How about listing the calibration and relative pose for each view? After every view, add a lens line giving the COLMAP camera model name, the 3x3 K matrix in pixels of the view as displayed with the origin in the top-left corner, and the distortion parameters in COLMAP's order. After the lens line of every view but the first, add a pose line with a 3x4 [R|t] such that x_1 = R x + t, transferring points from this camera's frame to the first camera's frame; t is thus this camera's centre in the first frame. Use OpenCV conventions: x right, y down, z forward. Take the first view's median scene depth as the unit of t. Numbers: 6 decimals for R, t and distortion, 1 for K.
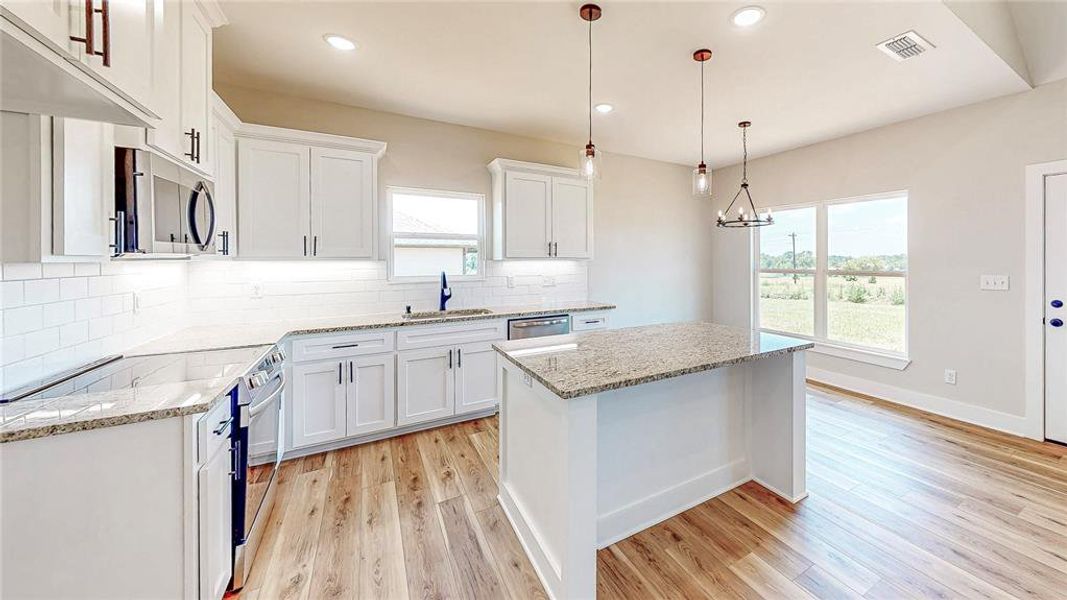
lens RADIAL K [[385.9, 0, 611.1], [0, 385.9, 260.4], [0, 0, 1]] dist [-0.000370, 0.000000]
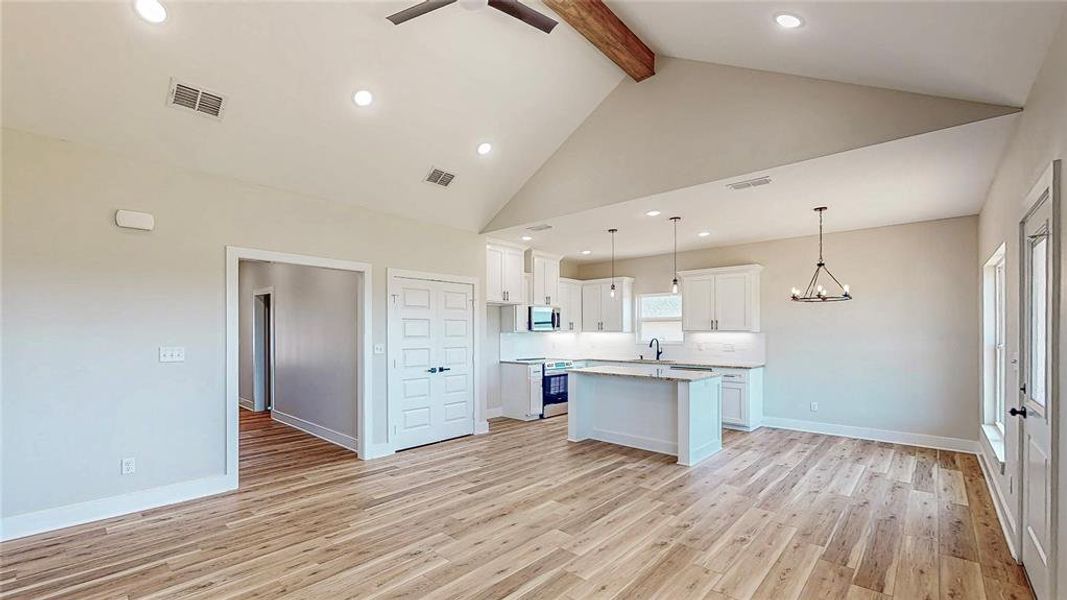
lens RADIAL K [[438.4, 0, 497.3], [0, 438.4, 333.4], [0, 0, 1]] dist [0.000336, 0.000230]
pose [[0.218929, 0.004619, -0.975730, 1.720802], [-0.000628, 0.999989, 0.004593, -0.003964], [0.975741, -0.000393, 0.218929, -0.224600]]
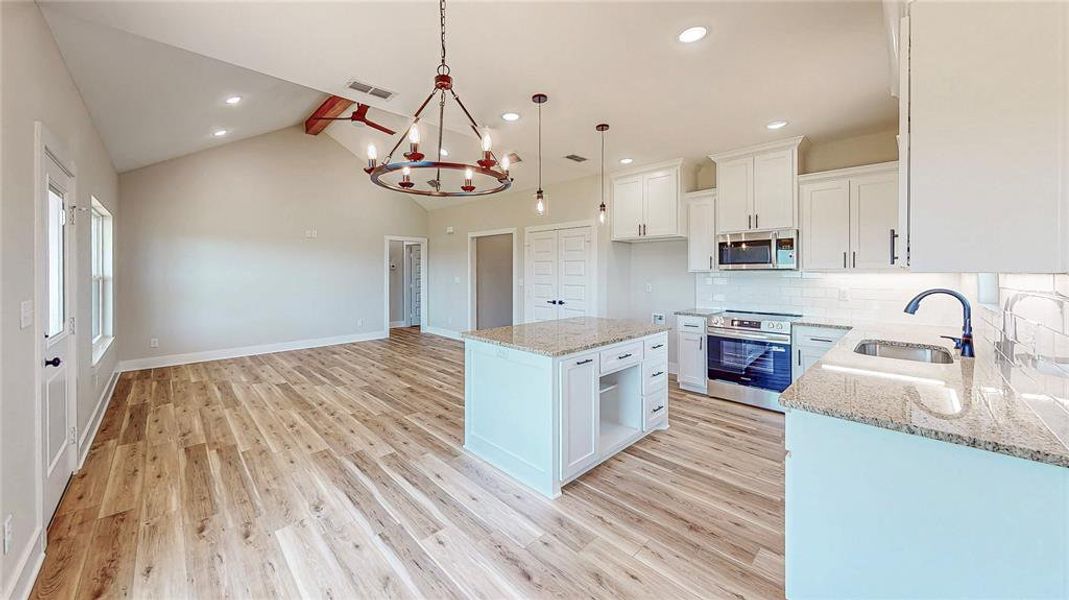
lens RADIAL K [[373.0, 0, 520.7], [0, 373.0, 271.0], [0, 0, 1]] dist [0.000163, -0.000049]
pose [[-0.980721, 0.000327, -0.195414, 0.432480], [0.000513, 0.999999, -0.000899, -0.001349], [0.195414, -0.000982, -0.980720, 1.756167]]
